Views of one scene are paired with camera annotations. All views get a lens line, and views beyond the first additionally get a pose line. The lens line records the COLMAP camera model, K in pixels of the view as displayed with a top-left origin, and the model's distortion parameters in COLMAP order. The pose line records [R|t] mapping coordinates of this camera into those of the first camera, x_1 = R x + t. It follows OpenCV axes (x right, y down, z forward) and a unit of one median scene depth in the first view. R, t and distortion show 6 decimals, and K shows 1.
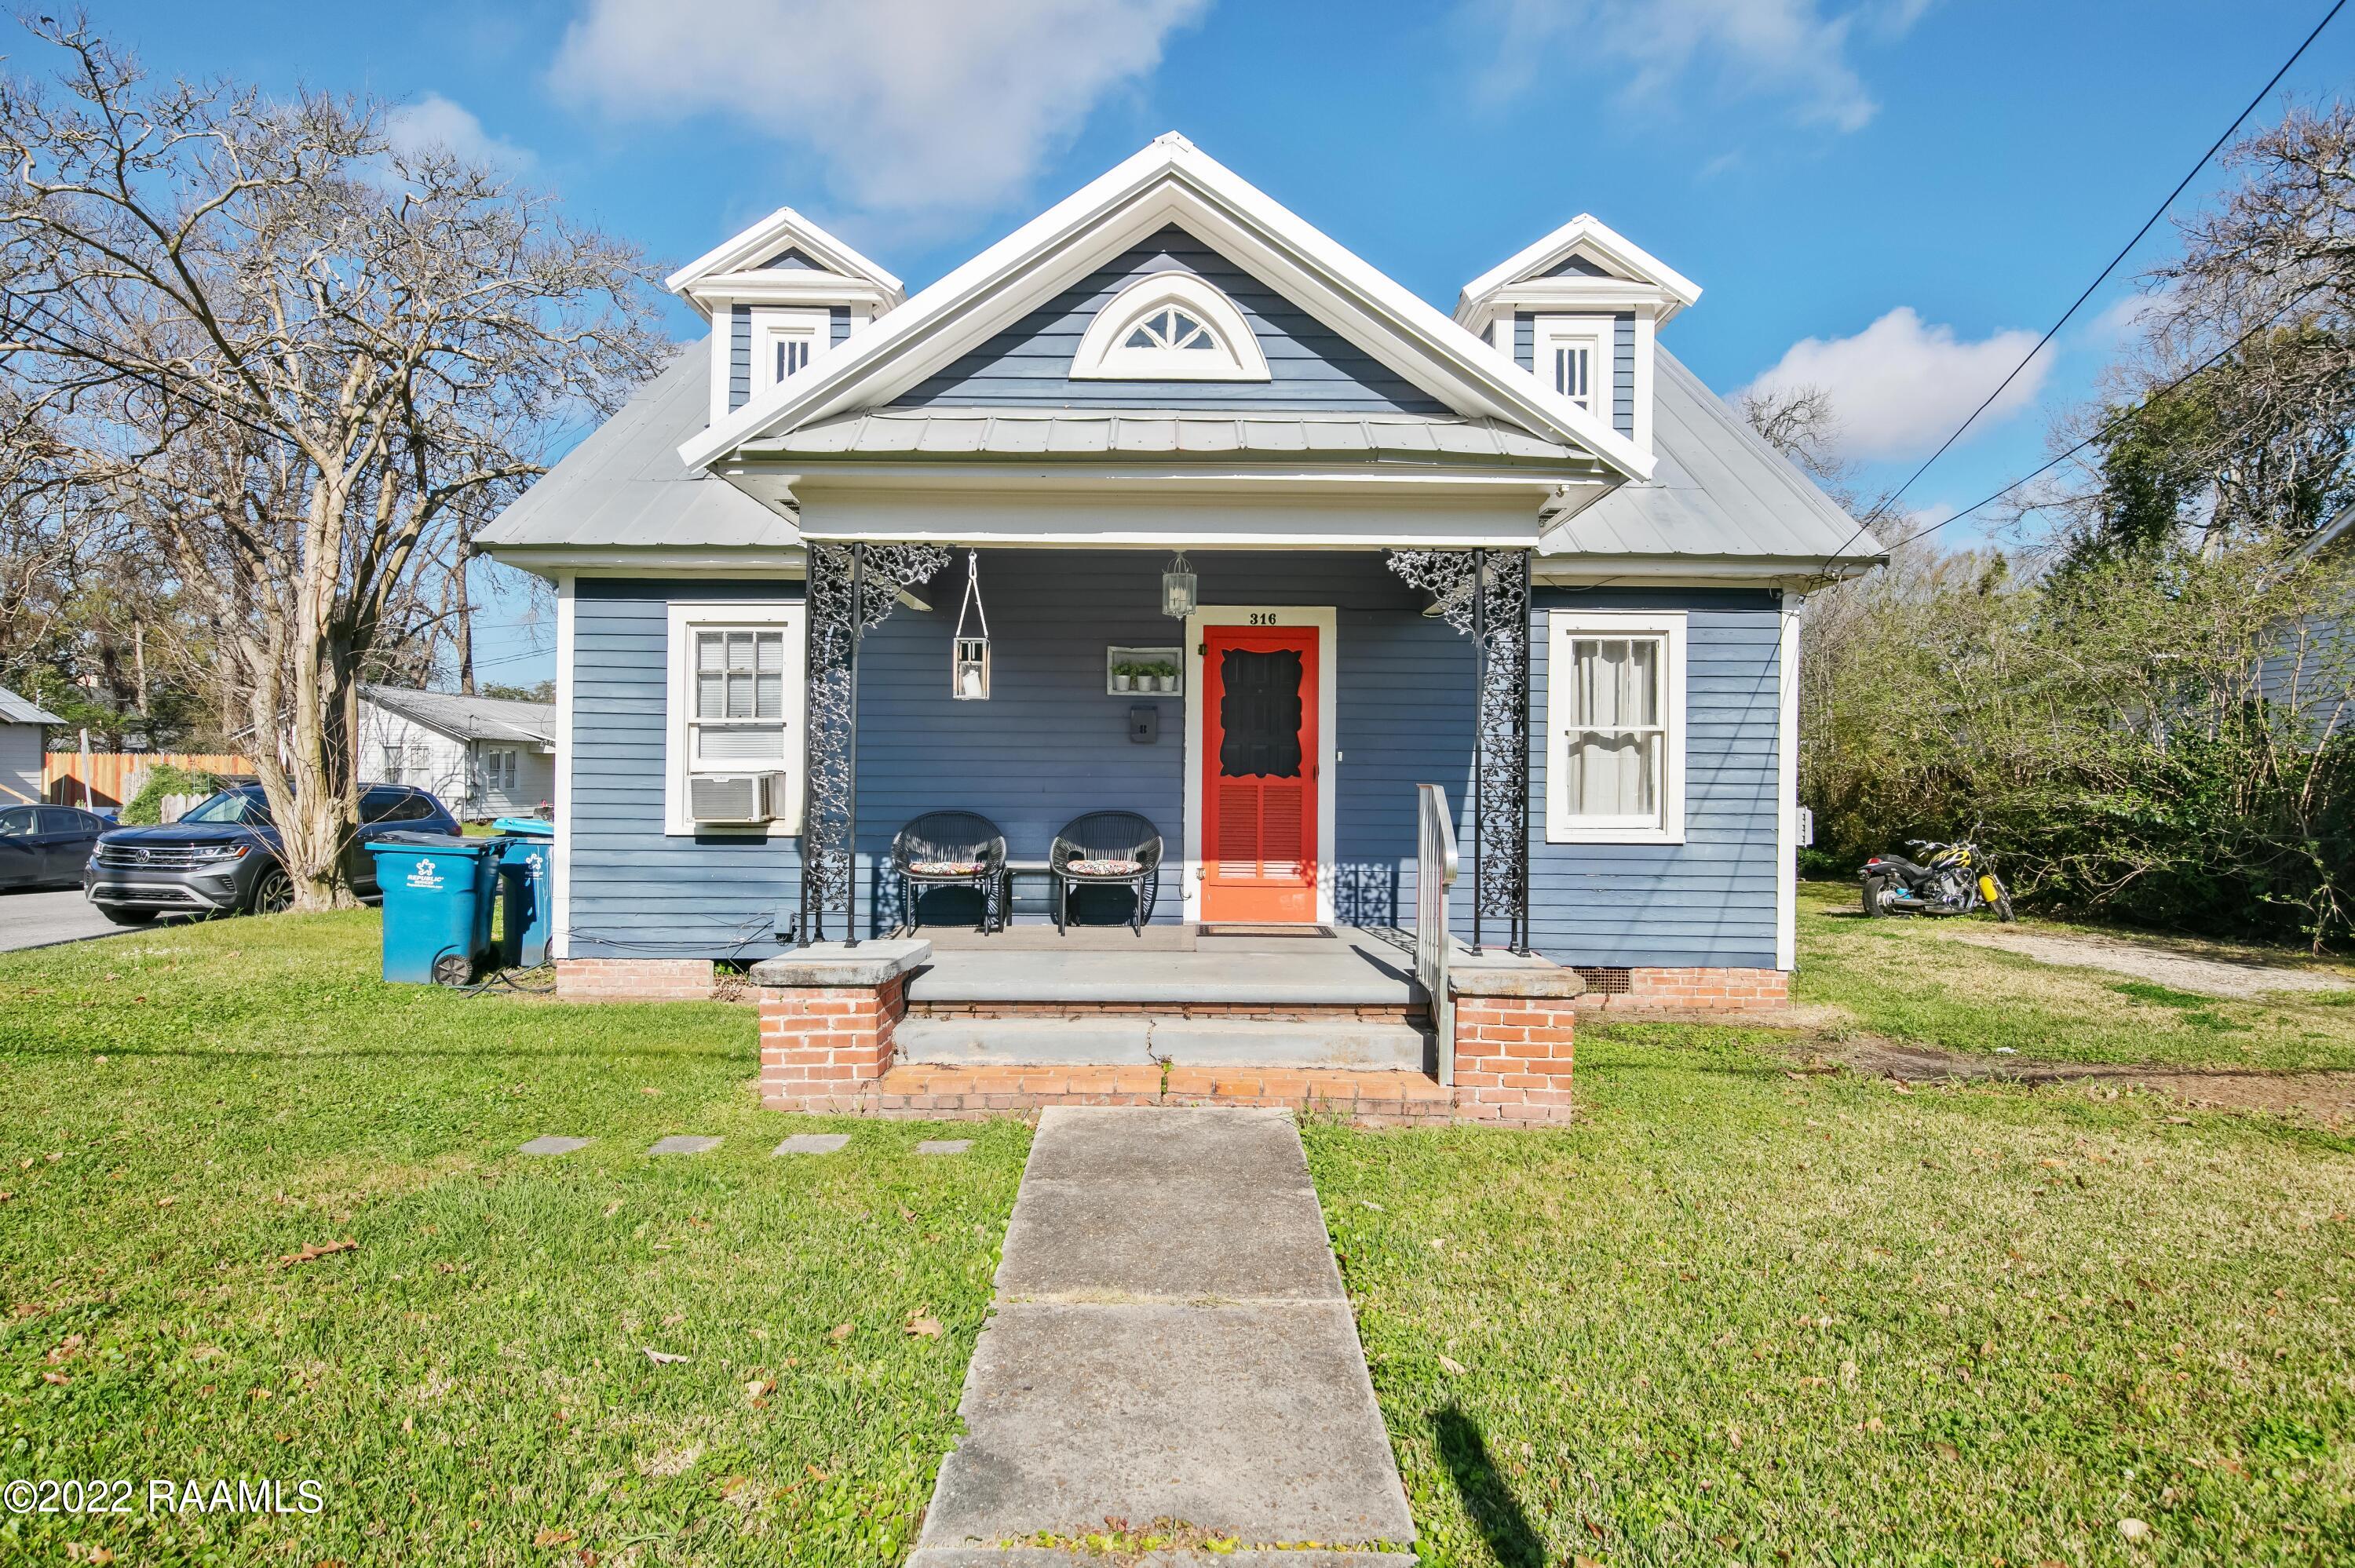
lens RADIAL K [[1360.7, 0, 1182.0], [0, 1360.7, 772.4], [0, 0, 1]] dist [0.025322, 0.000788]
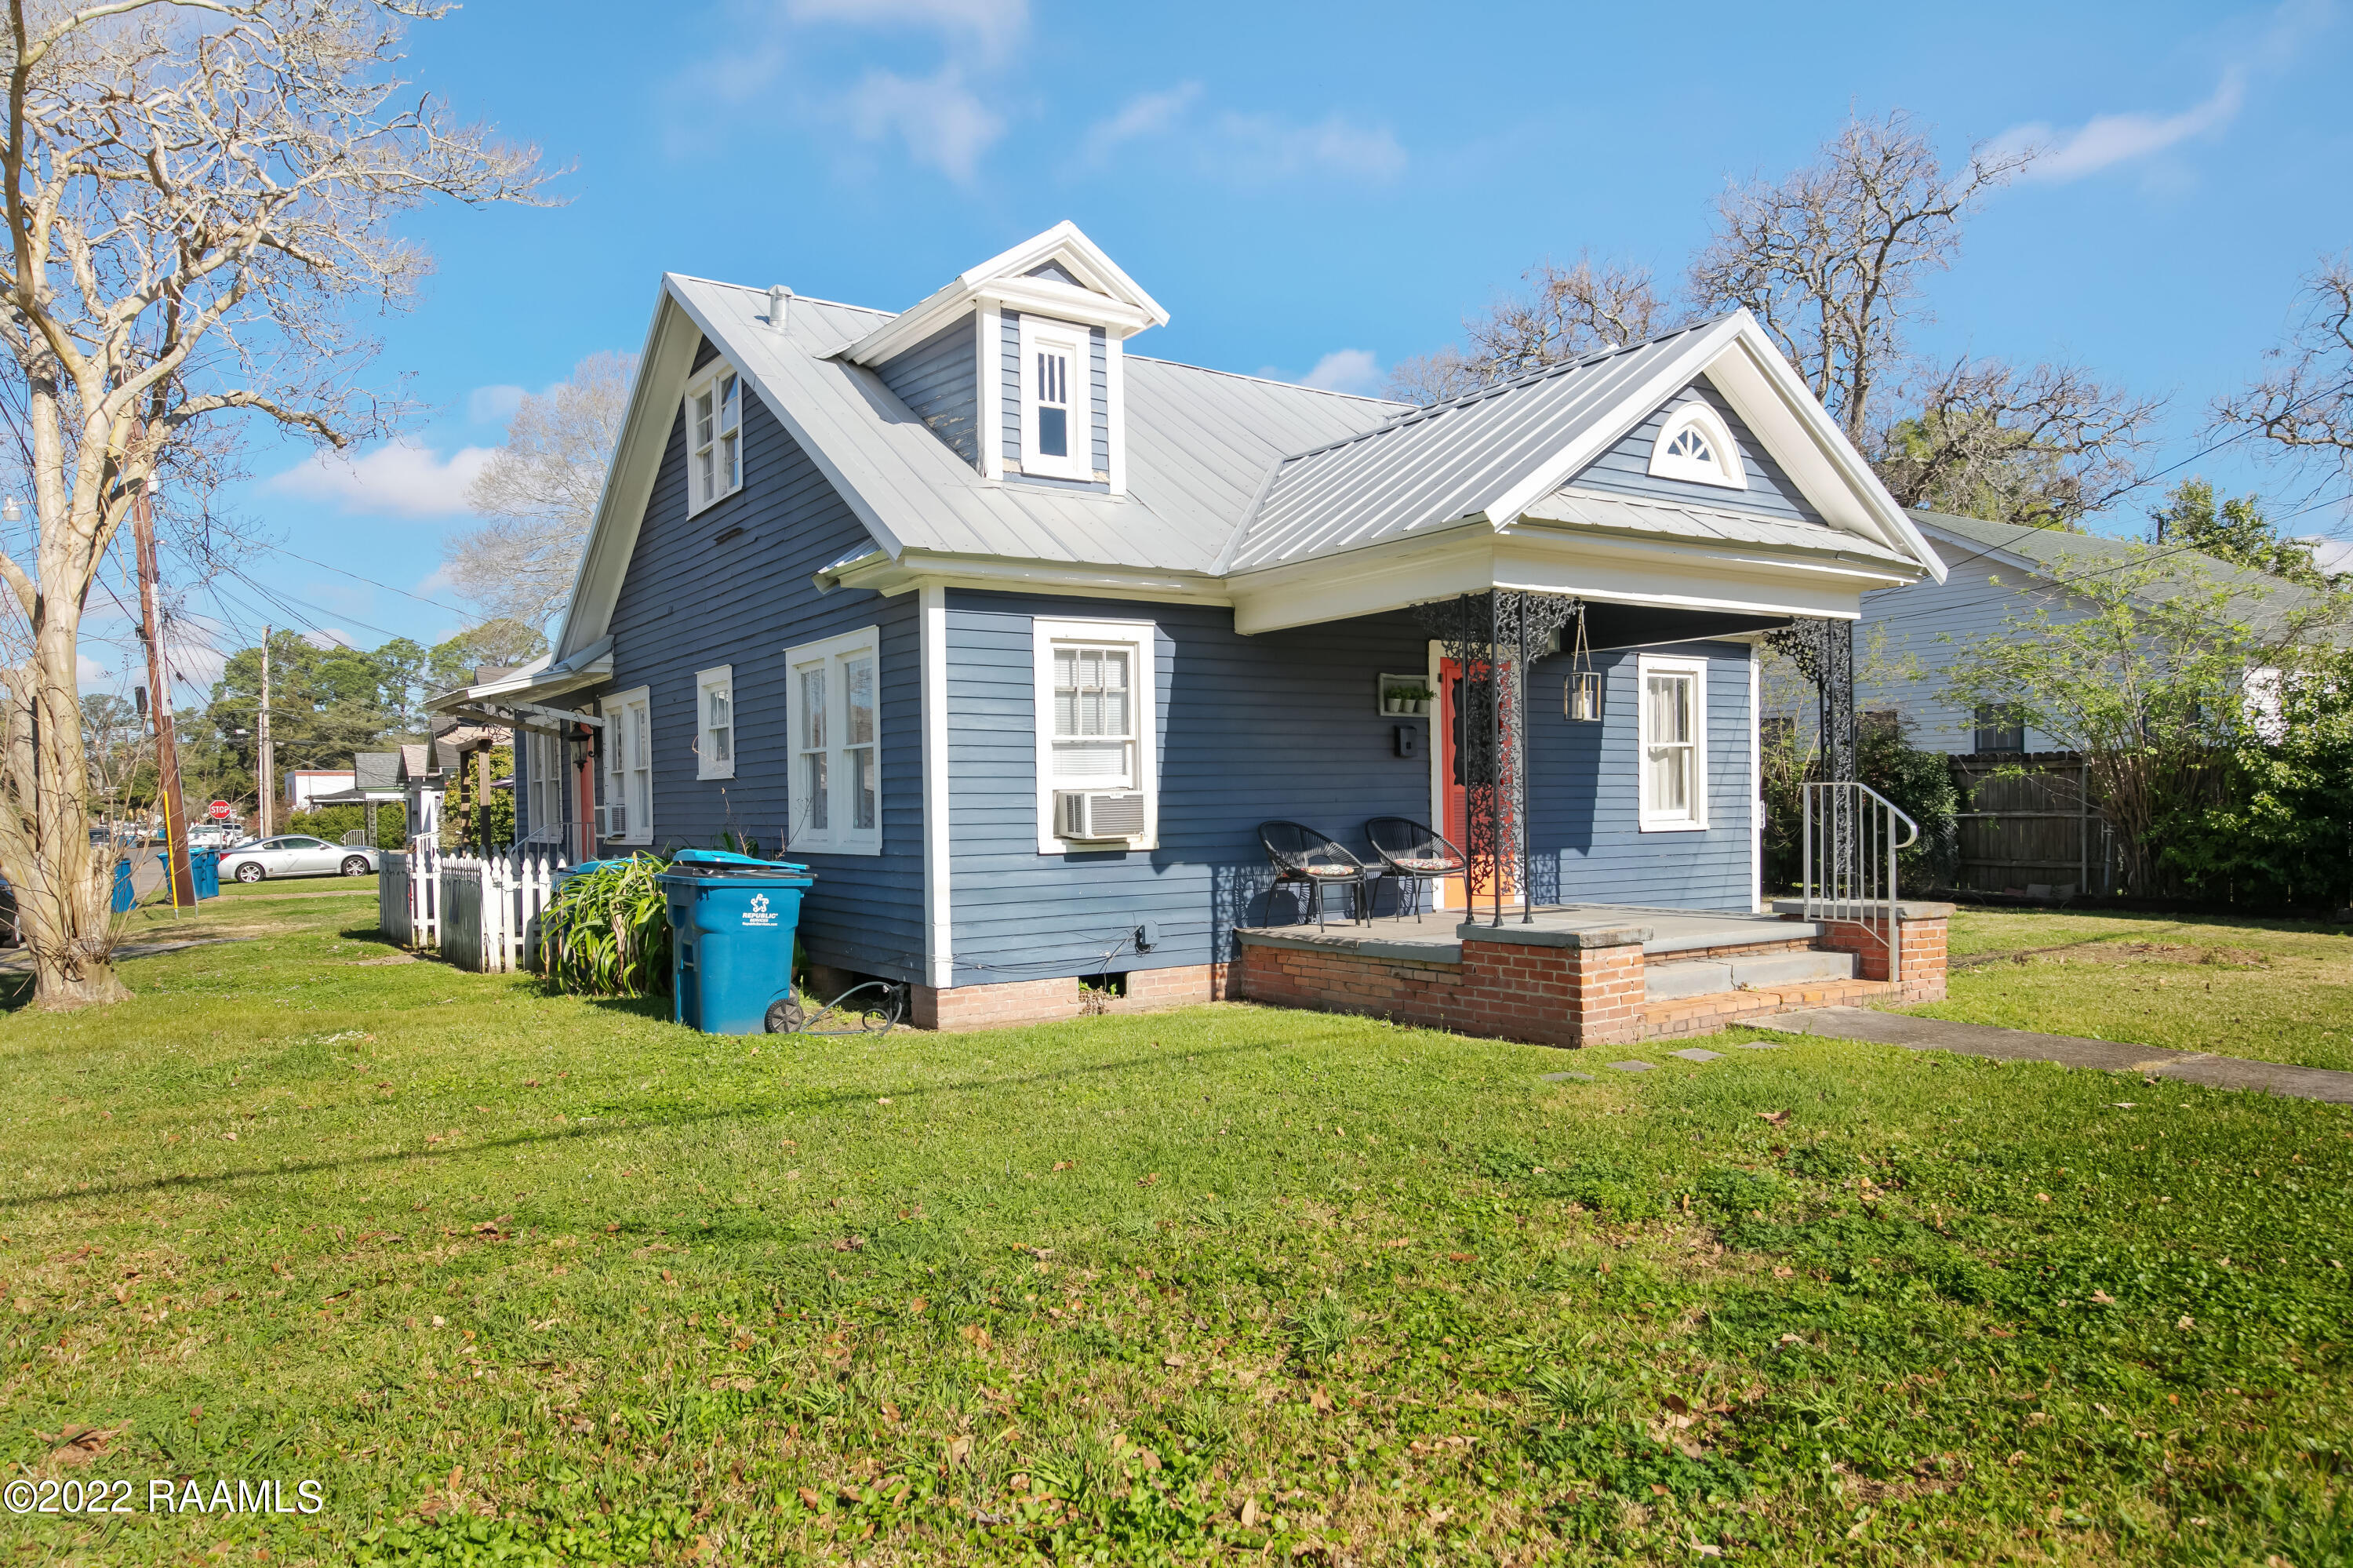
lens RADIAL K [[1561.8, 0, 1176.1], [0, 1561.8, 799.3], [0, 0, 1]] dist [0.040684, 0.000729]
pose [[0.835608, -0.021739, 0.548896, -0.912552], [0.016768, 0.999760, 0.014069, -0.007993], [-0.549071, -0.002553, 0.835772, 0.001289]]
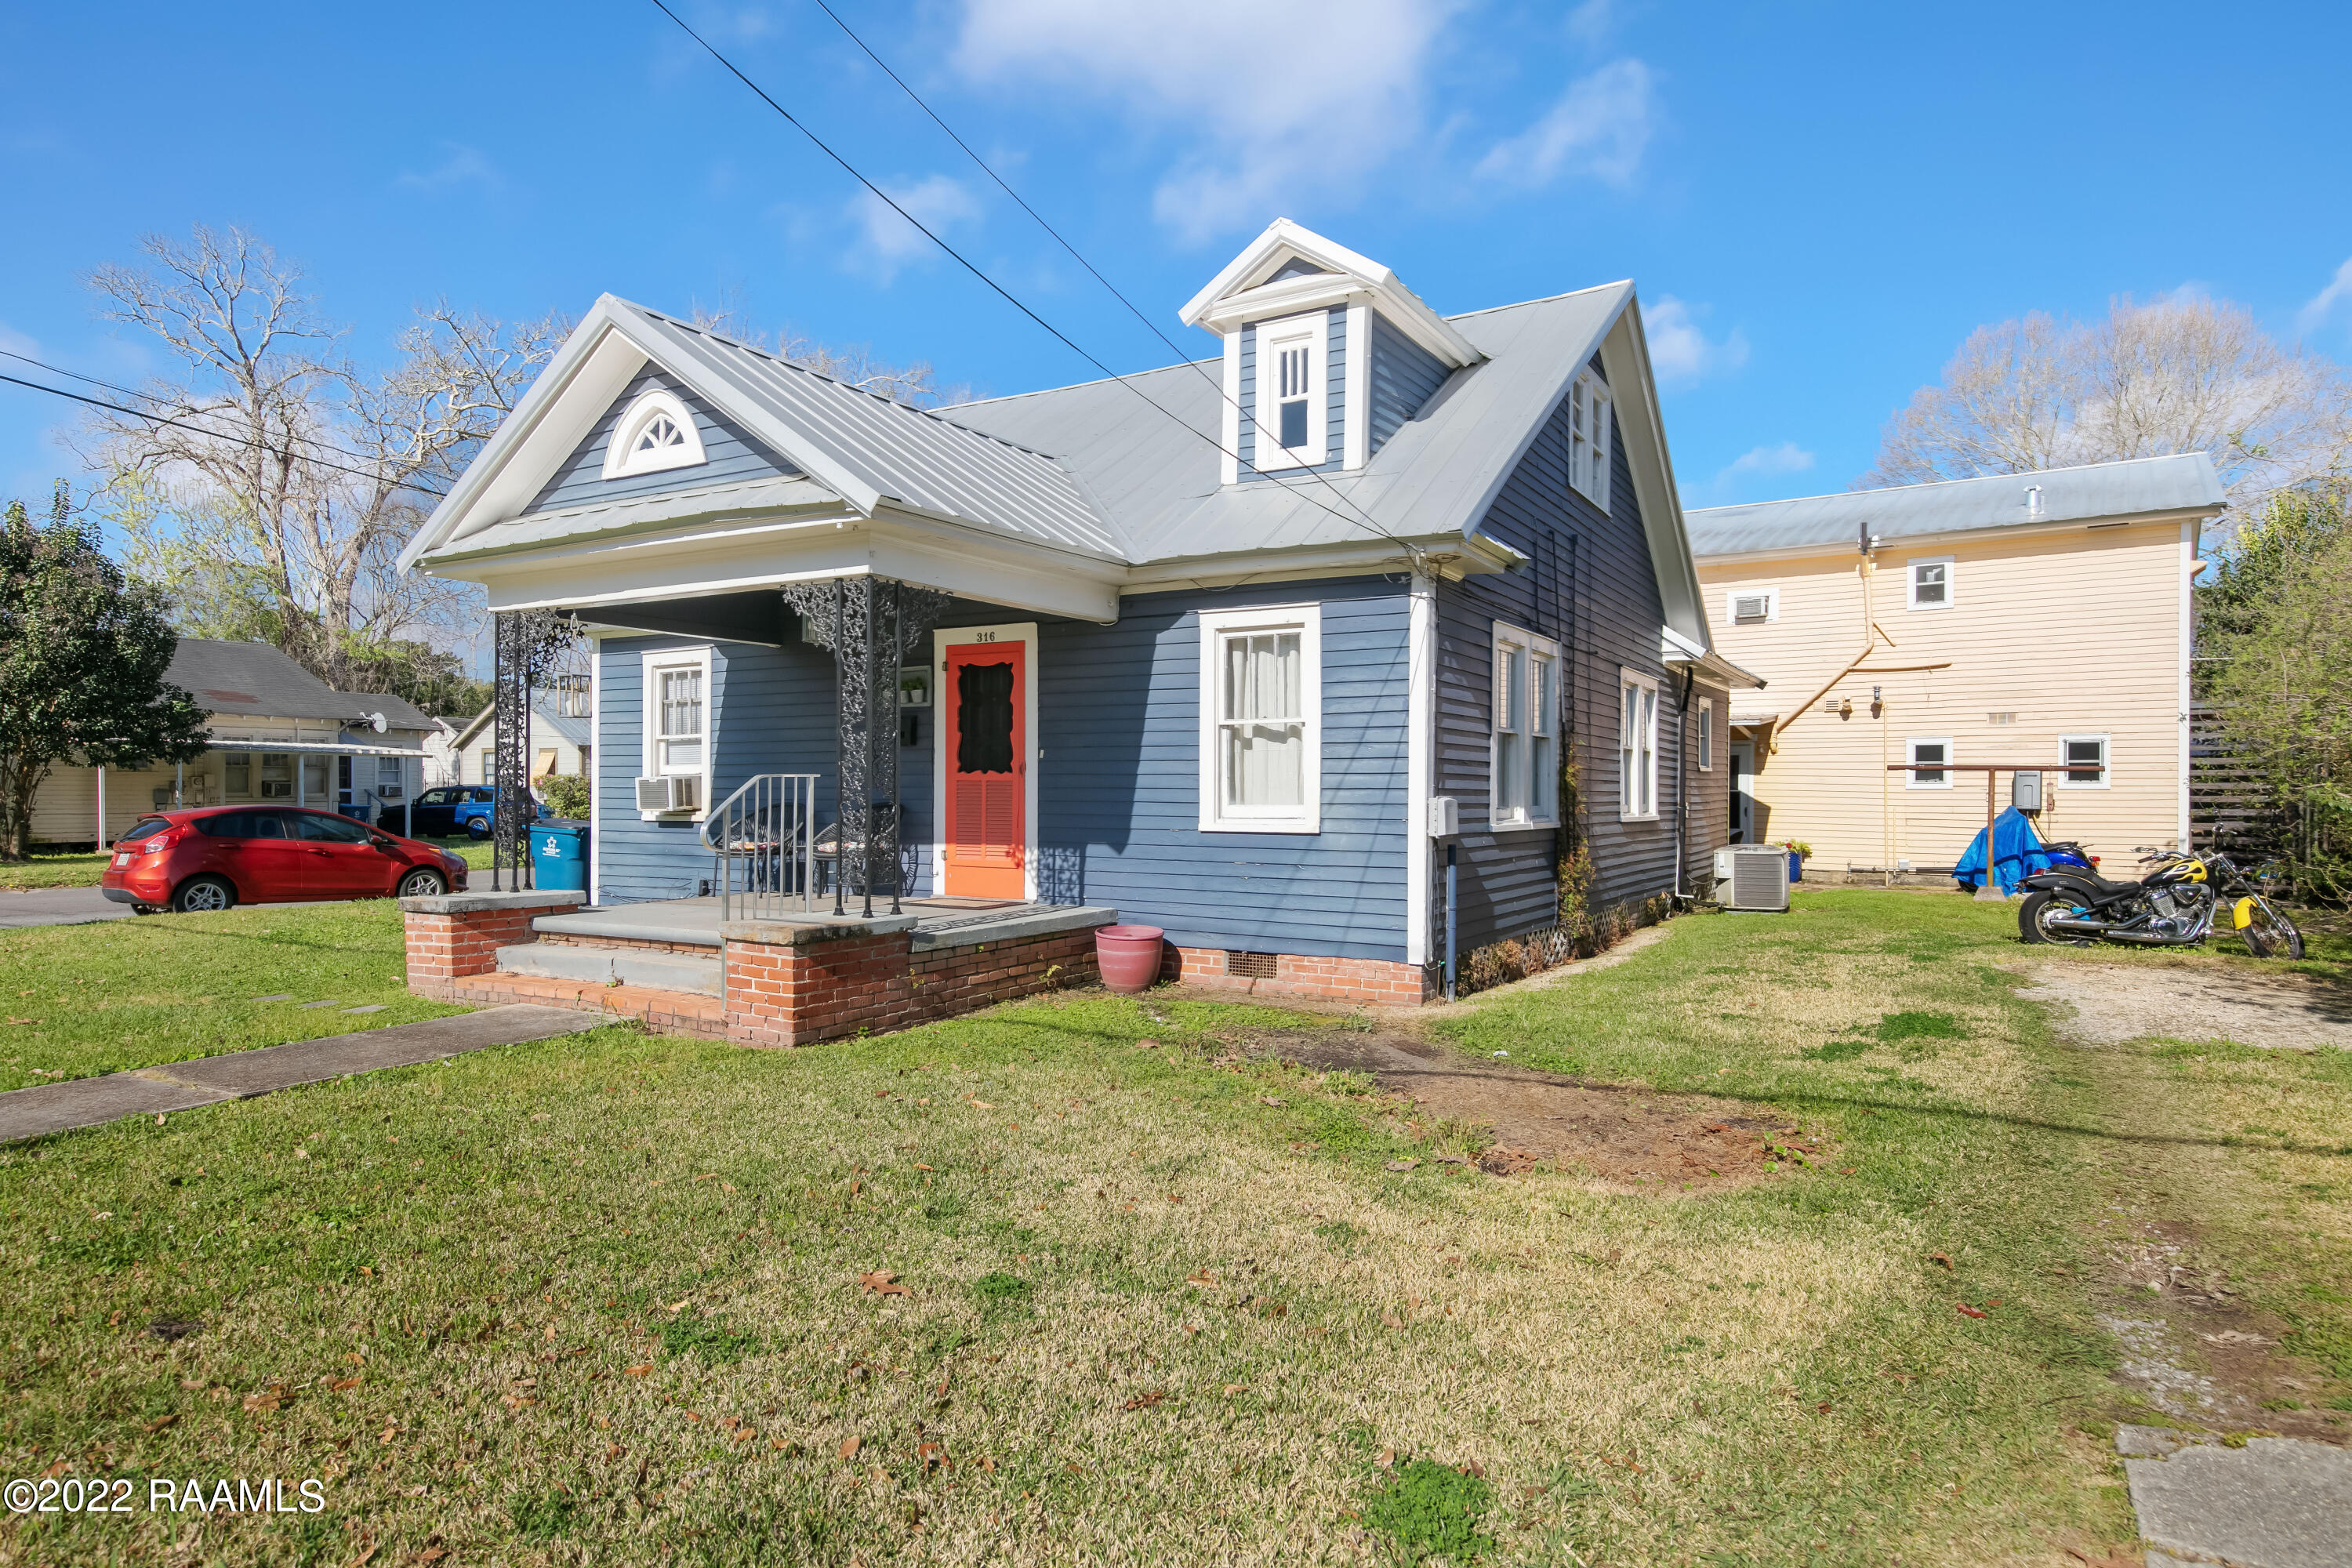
lens RADIAL K [[1359.1, 0, 1154.3], [0, 1359.1, 793.4], [0, 0, 1]] dist [0.025322, 0.000788]
pose [[0.857490, -0.006126, -0.514464, 0.779452], [0.010084, 0.999937, 0.004901, 0.016541], [0.514402, -0.009390, 0.857498, 0.077047]]
